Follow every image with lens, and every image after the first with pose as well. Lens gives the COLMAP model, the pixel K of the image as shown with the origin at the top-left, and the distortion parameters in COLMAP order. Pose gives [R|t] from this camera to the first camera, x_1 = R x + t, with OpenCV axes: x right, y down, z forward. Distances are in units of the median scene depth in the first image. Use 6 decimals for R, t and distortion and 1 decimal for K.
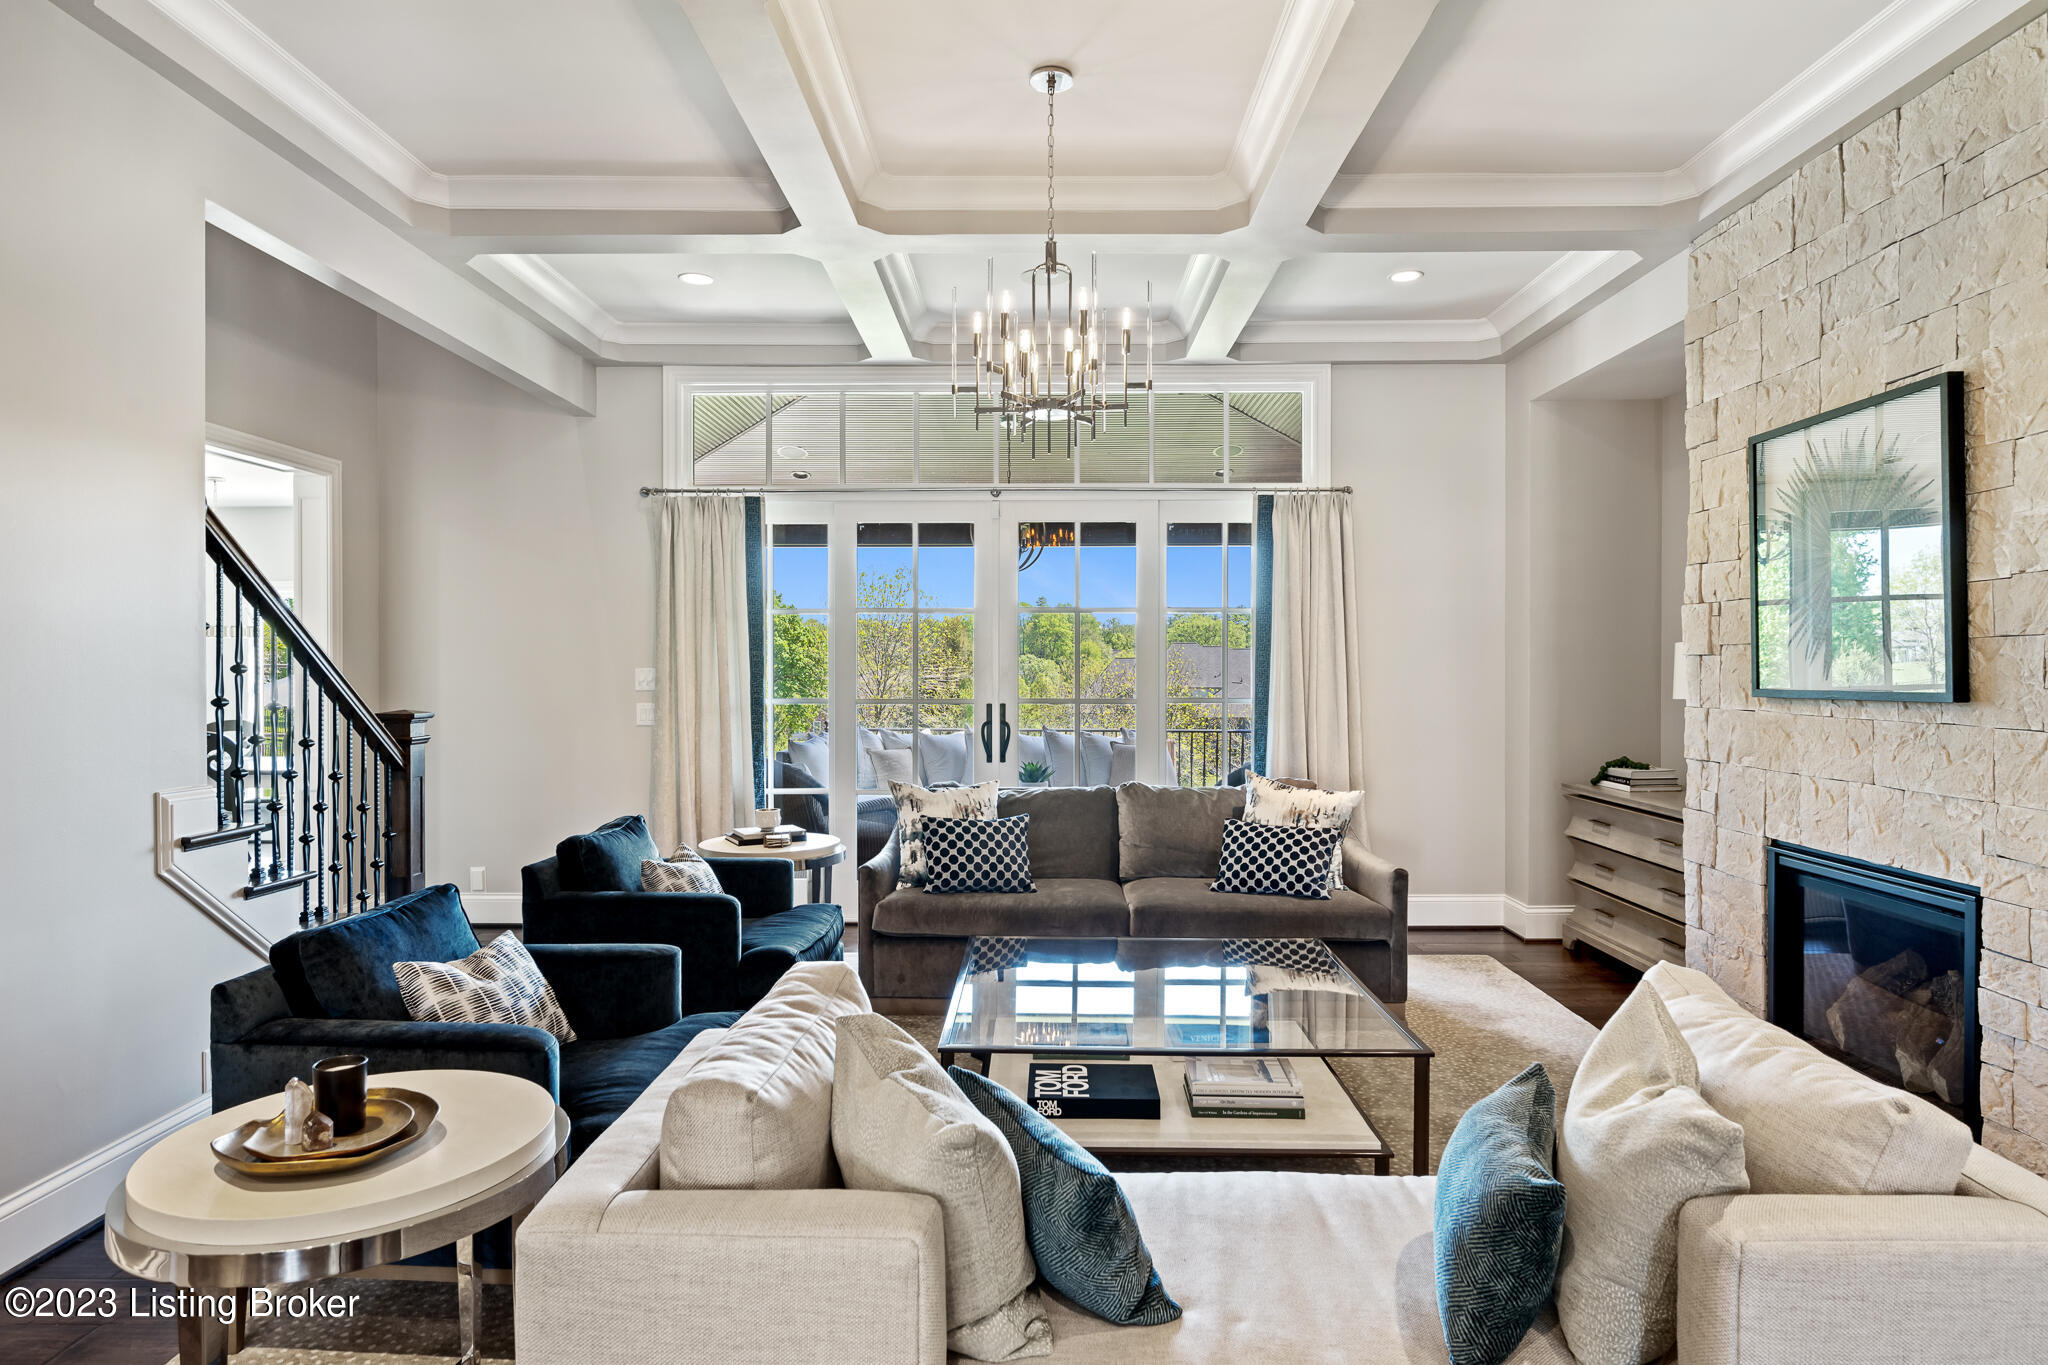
lens RADIAL K [[1180.7, 0, 1025.3], [0, 1180.7, 672.9], [0, 0, 1]] dist [-0.002445, 0.000045]
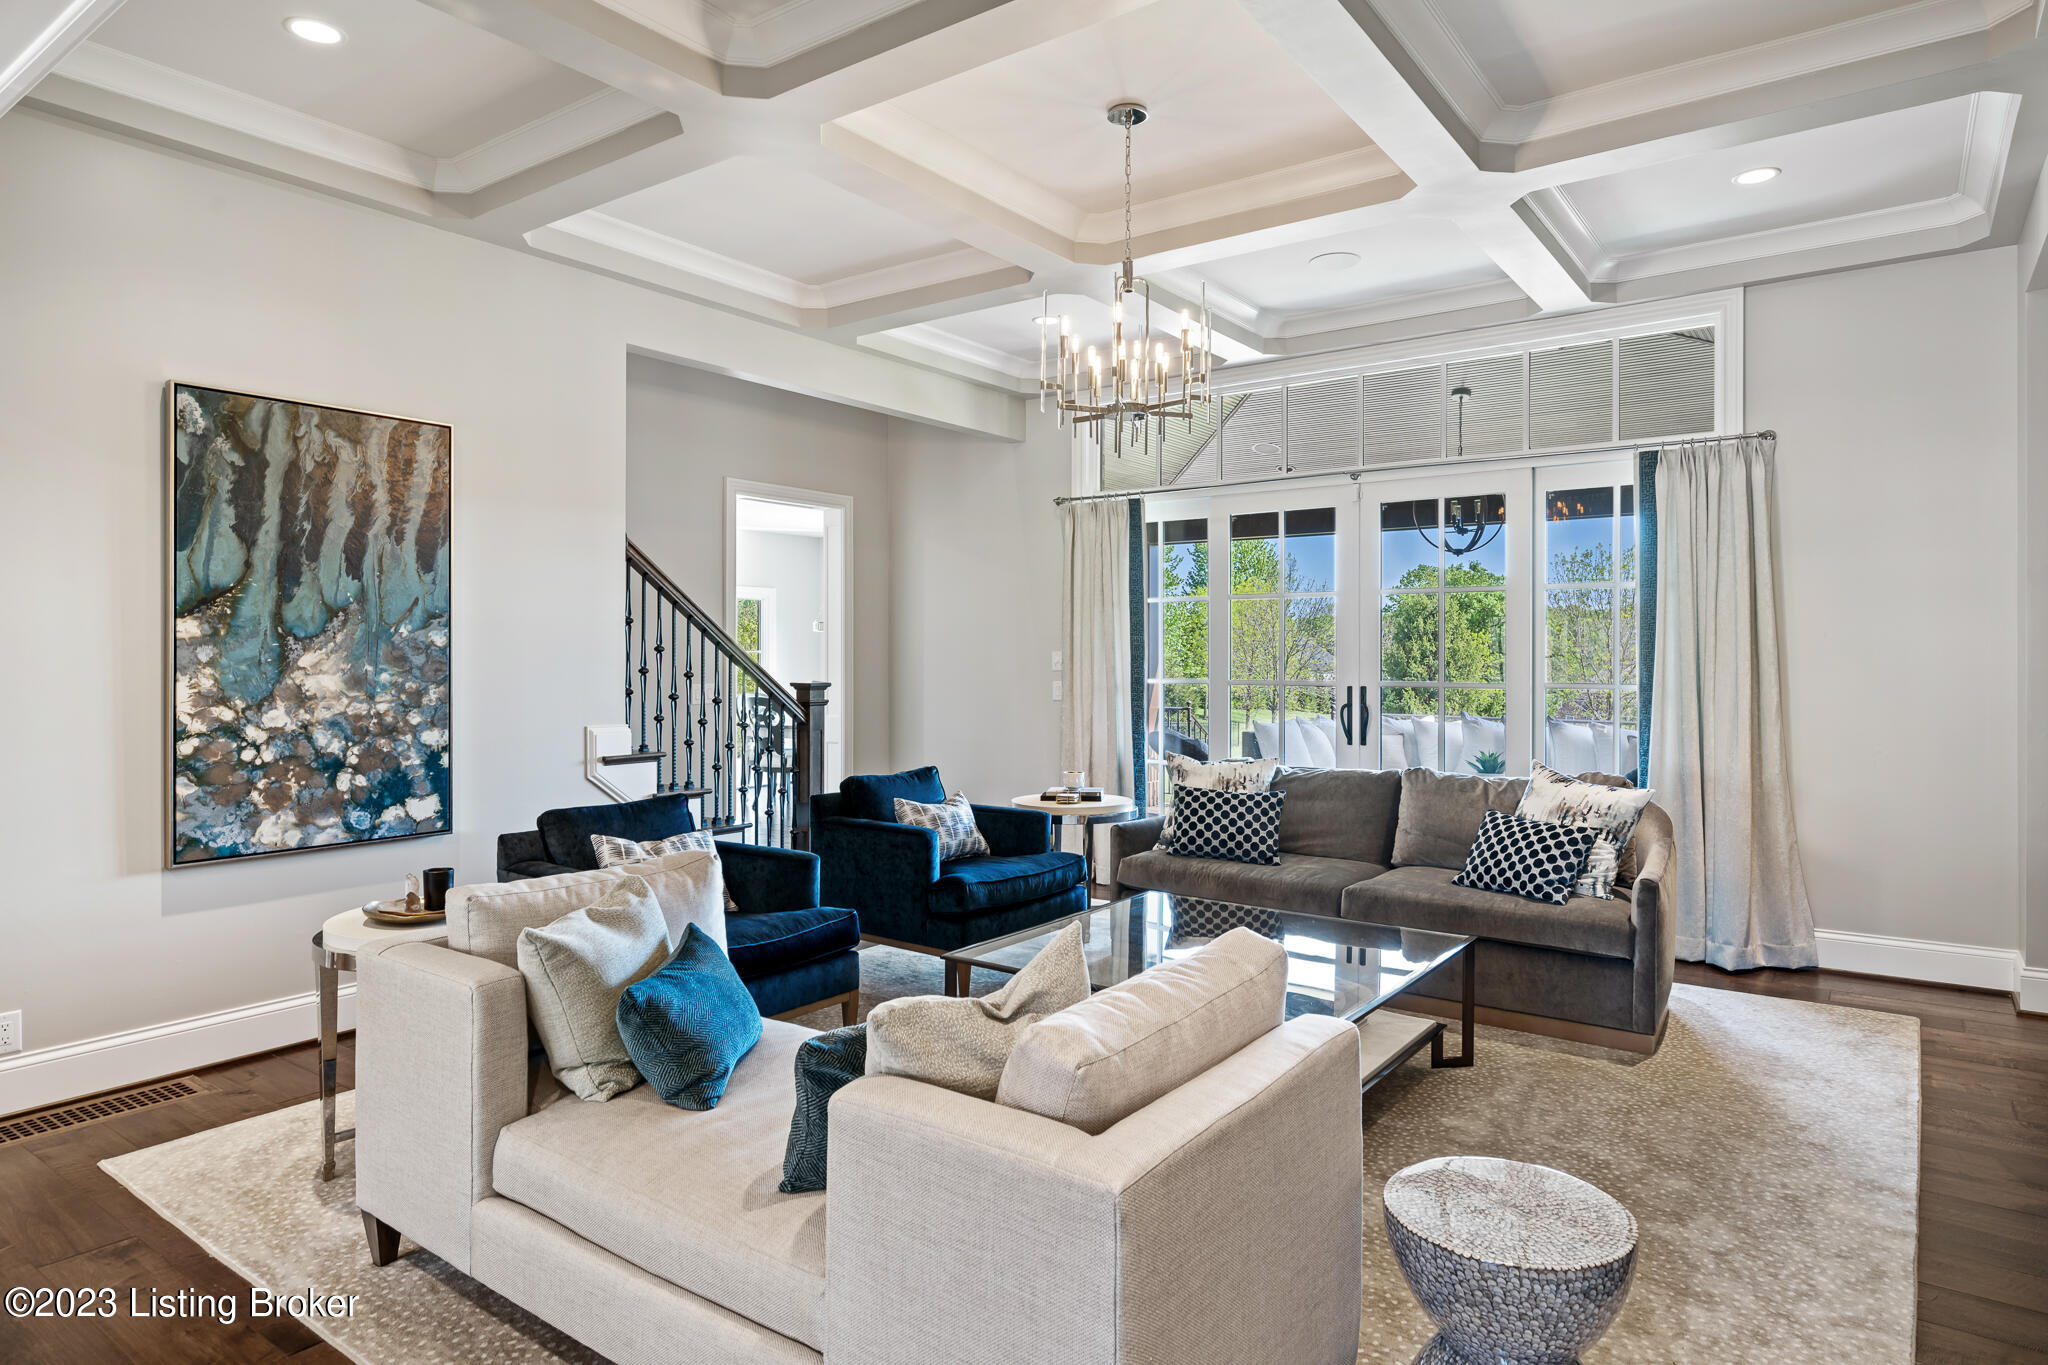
lens RADIAL K [[1174.5, 0, 1019.7], [0, 1174.5, 657.5], [0, 0, 1]] dist [-0.001341, 0.000043]
pose [[0.815991, 0.000577, -0.578064, 0.437509], [-0.003395, 0.999987, -0.003795, 0.008675], [0.578055, 0.005059, 0.815982, 0.032028]]
